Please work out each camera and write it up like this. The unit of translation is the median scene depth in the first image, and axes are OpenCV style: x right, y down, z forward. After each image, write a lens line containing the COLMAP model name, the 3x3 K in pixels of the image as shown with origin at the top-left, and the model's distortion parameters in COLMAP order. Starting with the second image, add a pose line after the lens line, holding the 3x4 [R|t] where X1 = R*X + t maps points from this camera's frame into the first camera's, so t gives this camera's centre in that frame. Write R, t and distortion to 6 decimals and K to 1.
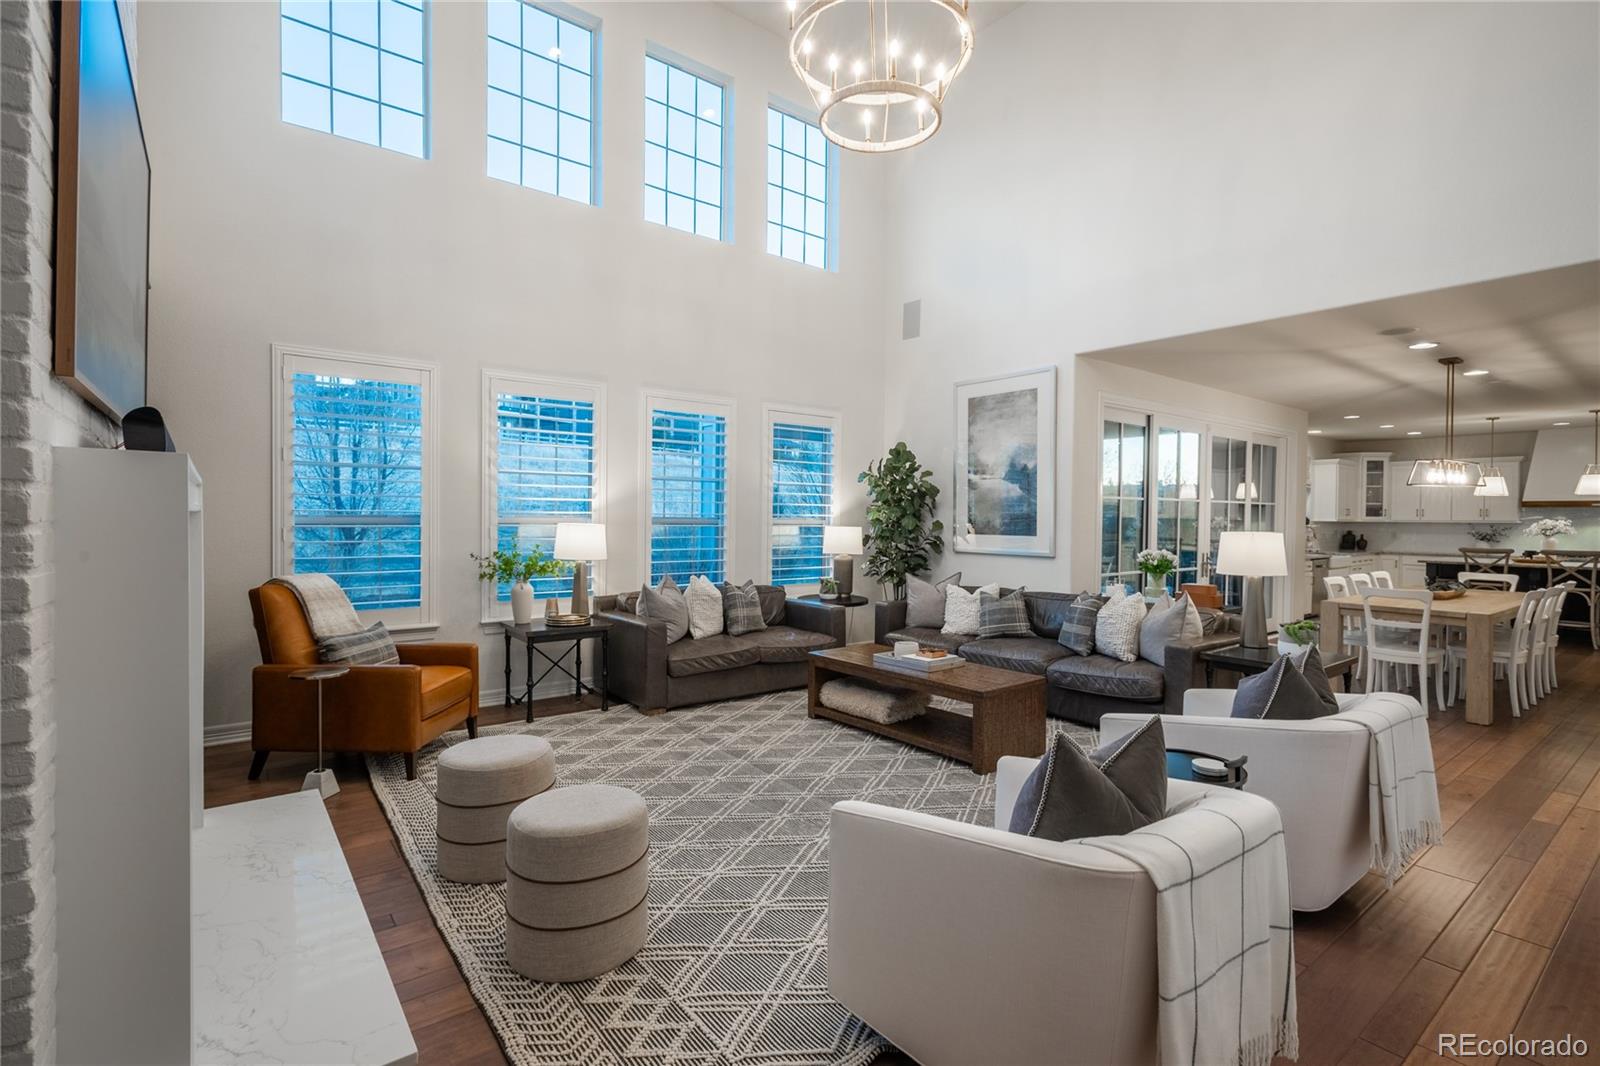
lens RADIAL K [[752.3, 0, 800.0], [0, 752.3, 523.8], [0, 0, 1]] dist [-0.001121, -0.000473]
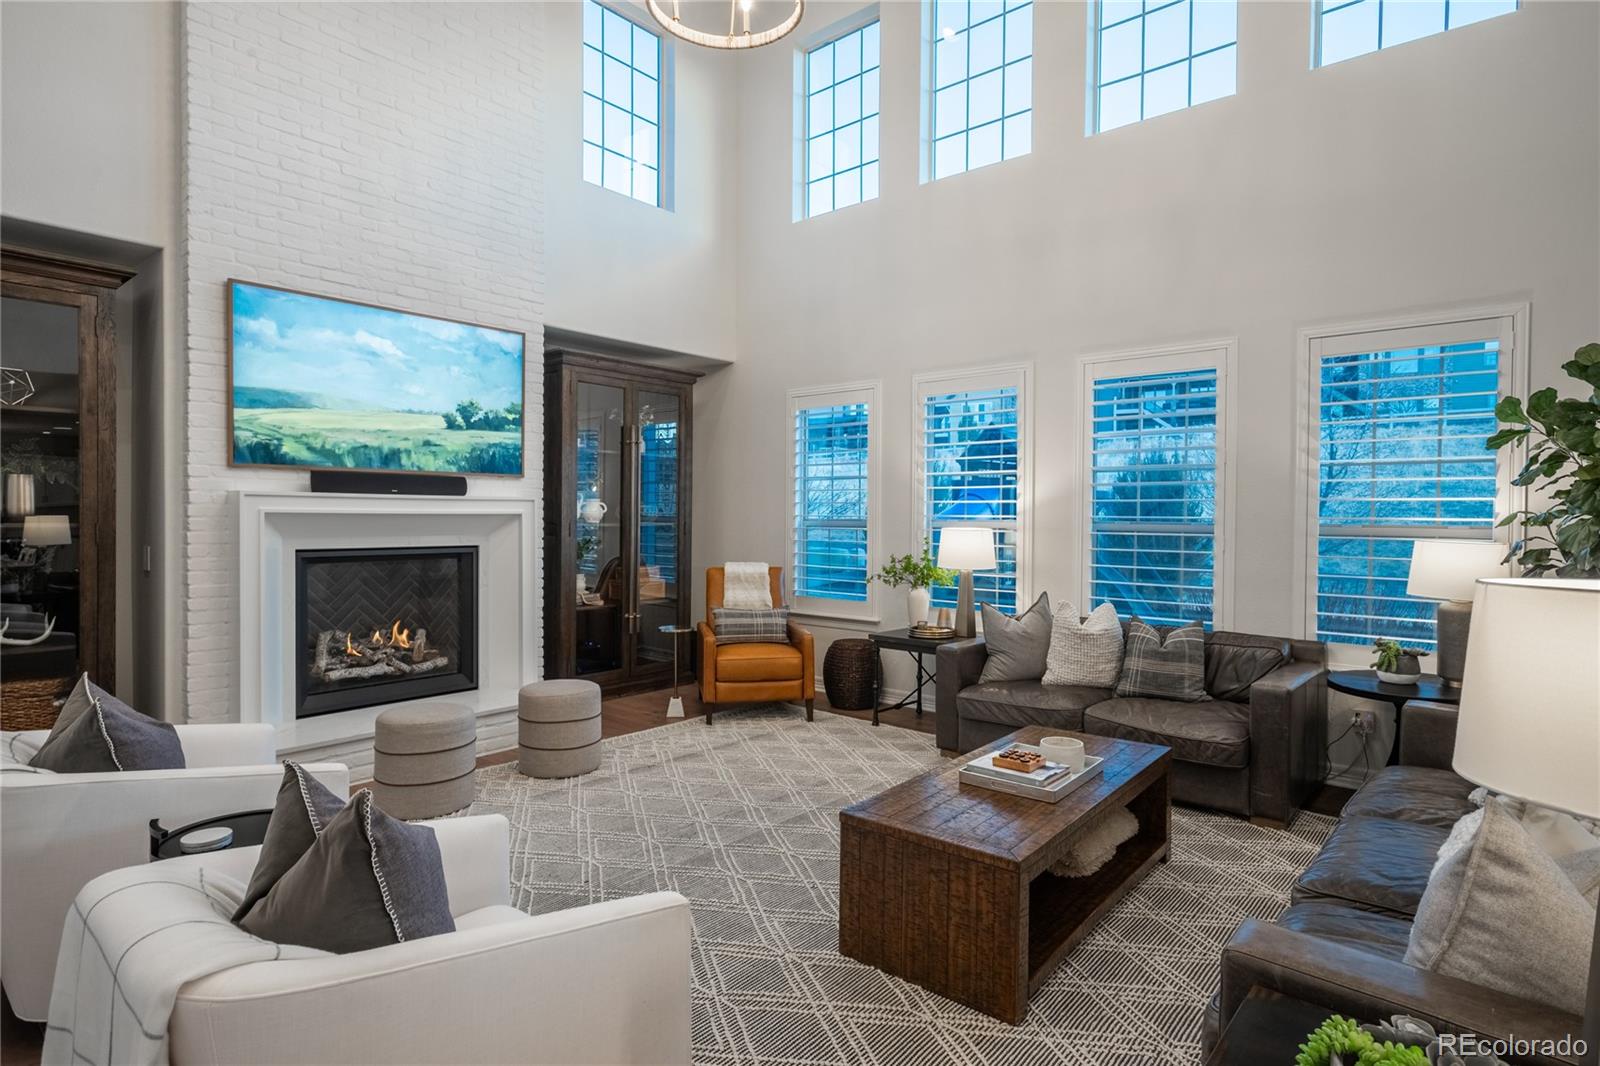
lens RADIAL K [[838.1, 0, 803.0], [0, 838.1, 527.7], [0, 0, 1]] dist [0.006857, 0.001419]
pose [[0.205649, 0.006723, -0.978603, 0.602401], [-0.013247, 0.999904, 0.004086, -0.002598], [0.978536, 0.012123, 0.205719, 0.566733]]
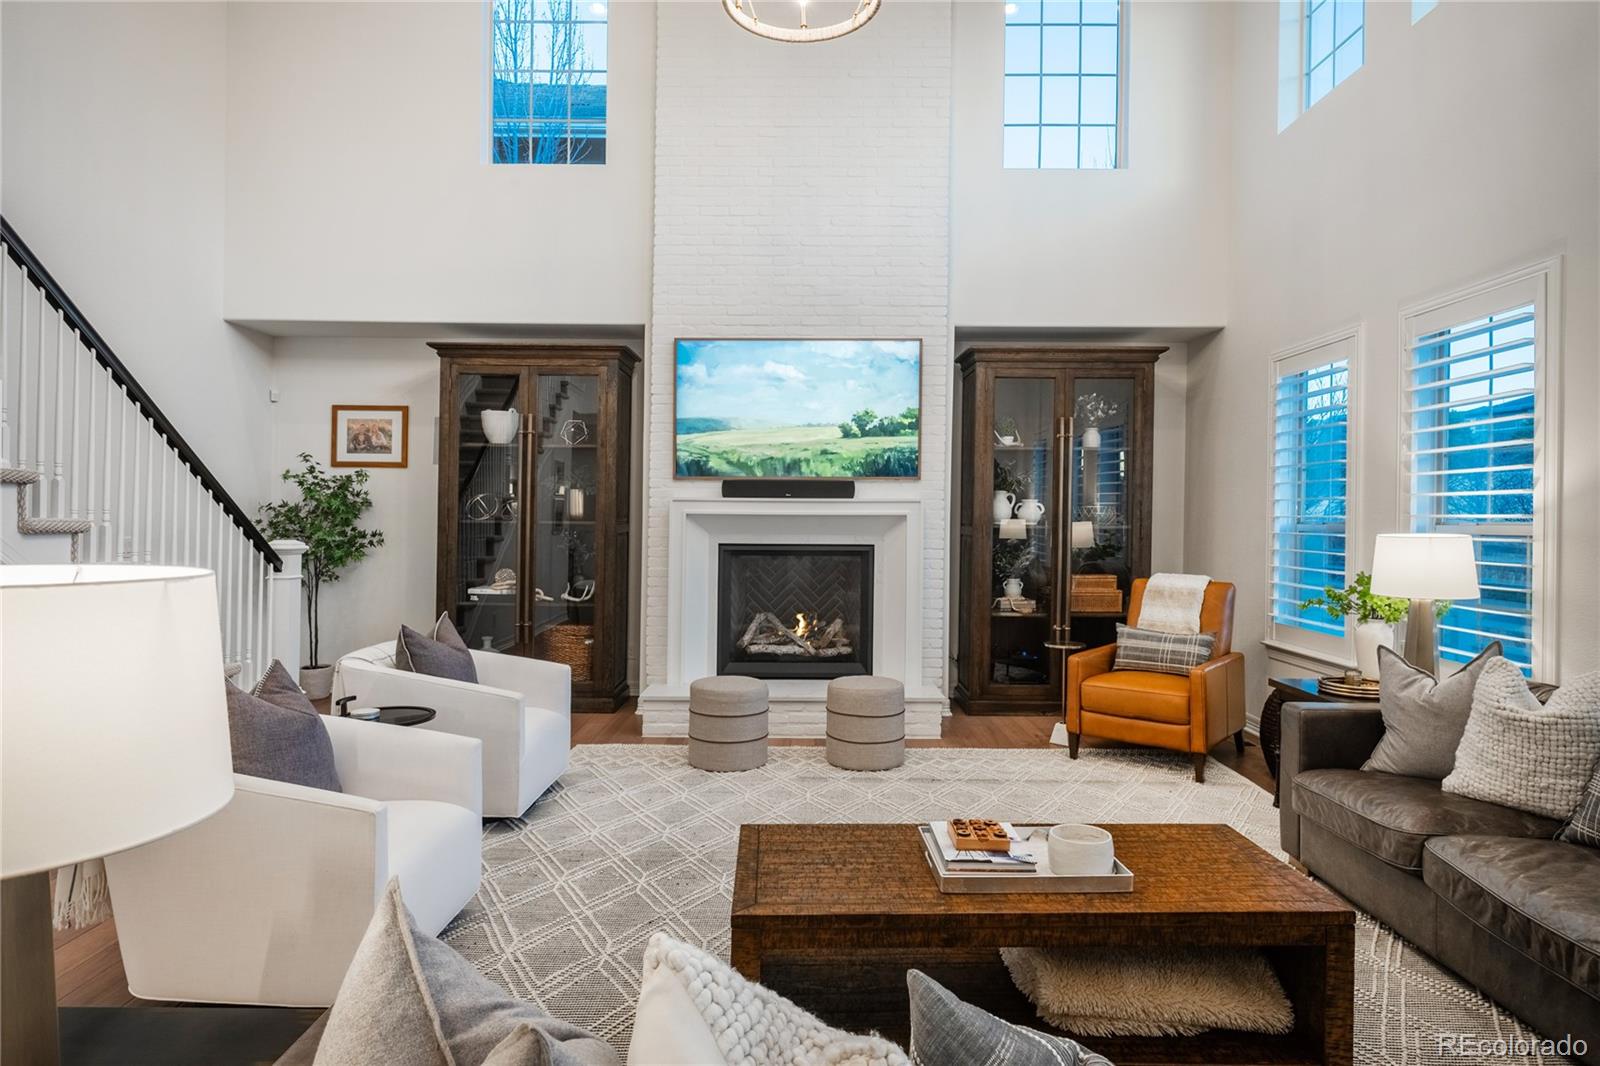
lens RADIAL K [[892.4, 0, 809.5], [0, 892.4, 517.3], [0, 0, 1]] dist [-0.000217, 0.006749]
pose [[-0.608083, -0.012549, -0.793774, 0.505135], [-0.018798, 0.999822, -0.001406, -0.003749], [0.793651, 0.014067, -0.608211, 0.980328]]
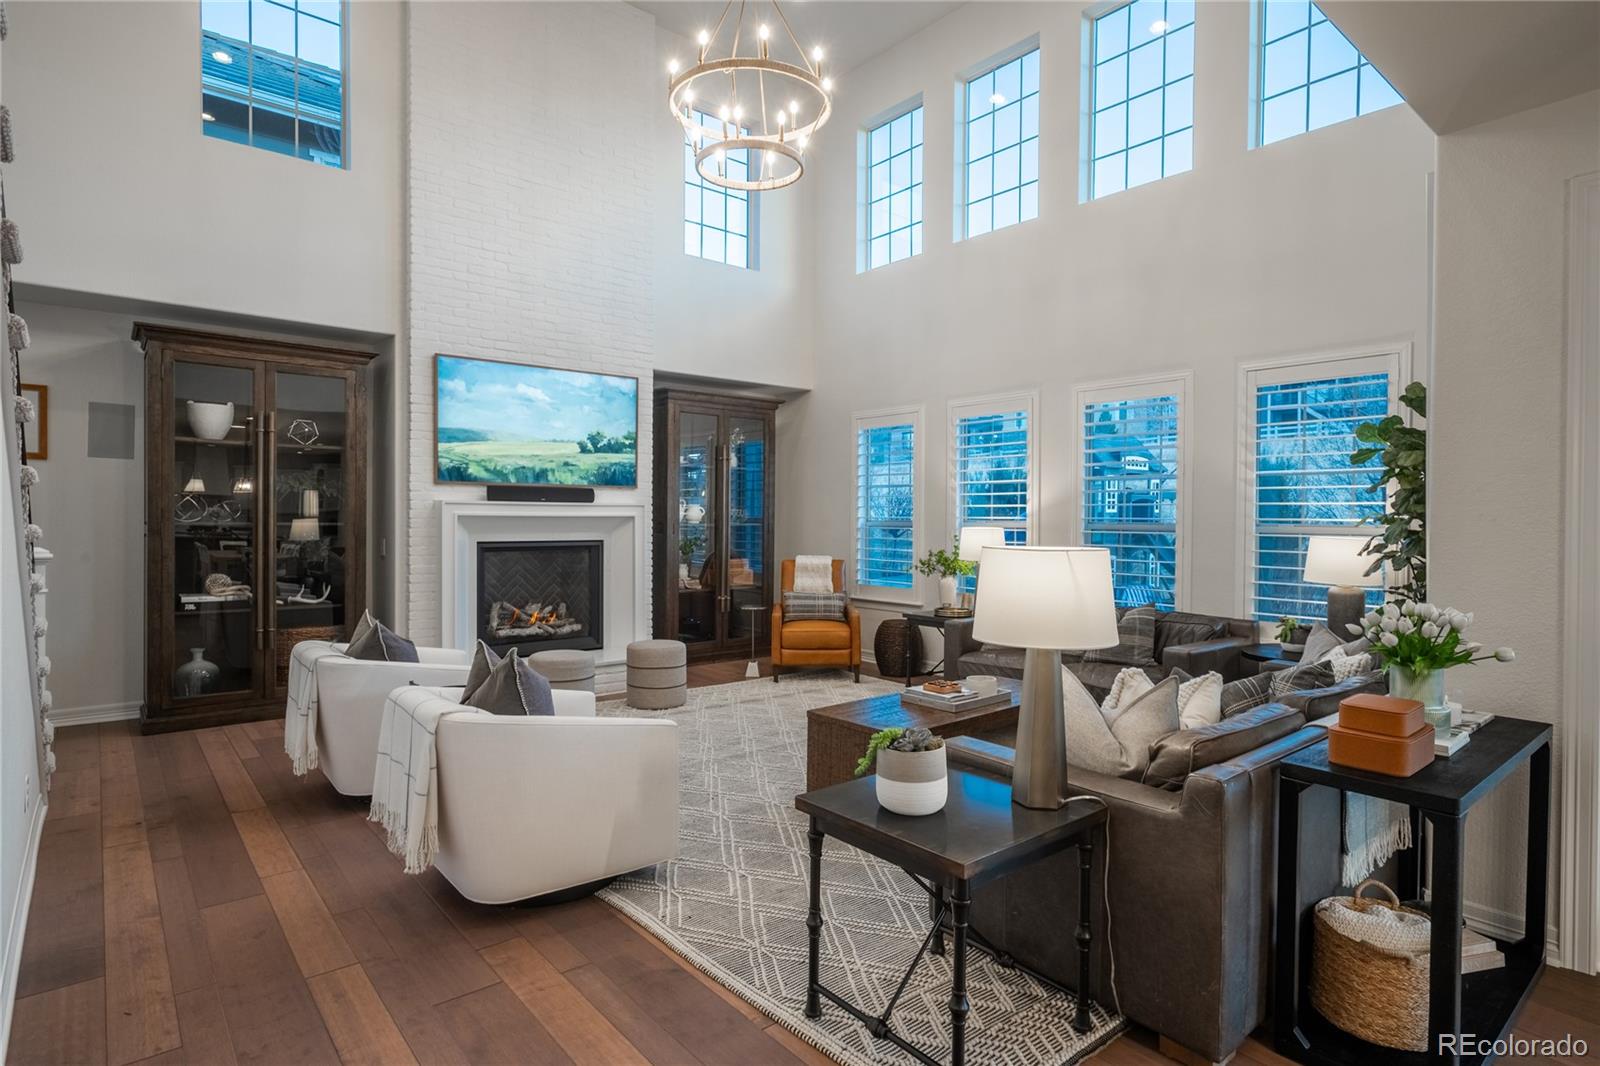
lens RADIAL K [[838.1, 0, 804.8], [0, 838.1, 528.6], [0, 0, 1]] dist [0.006857, 0.001419]
pose [[0.042364, 0.004823, -0.999091, 0.855496], [-0.014304, 0.999889, 0.004221, -0.000584], [0.999000, 0.014112, 0.042428, 0.647747]]
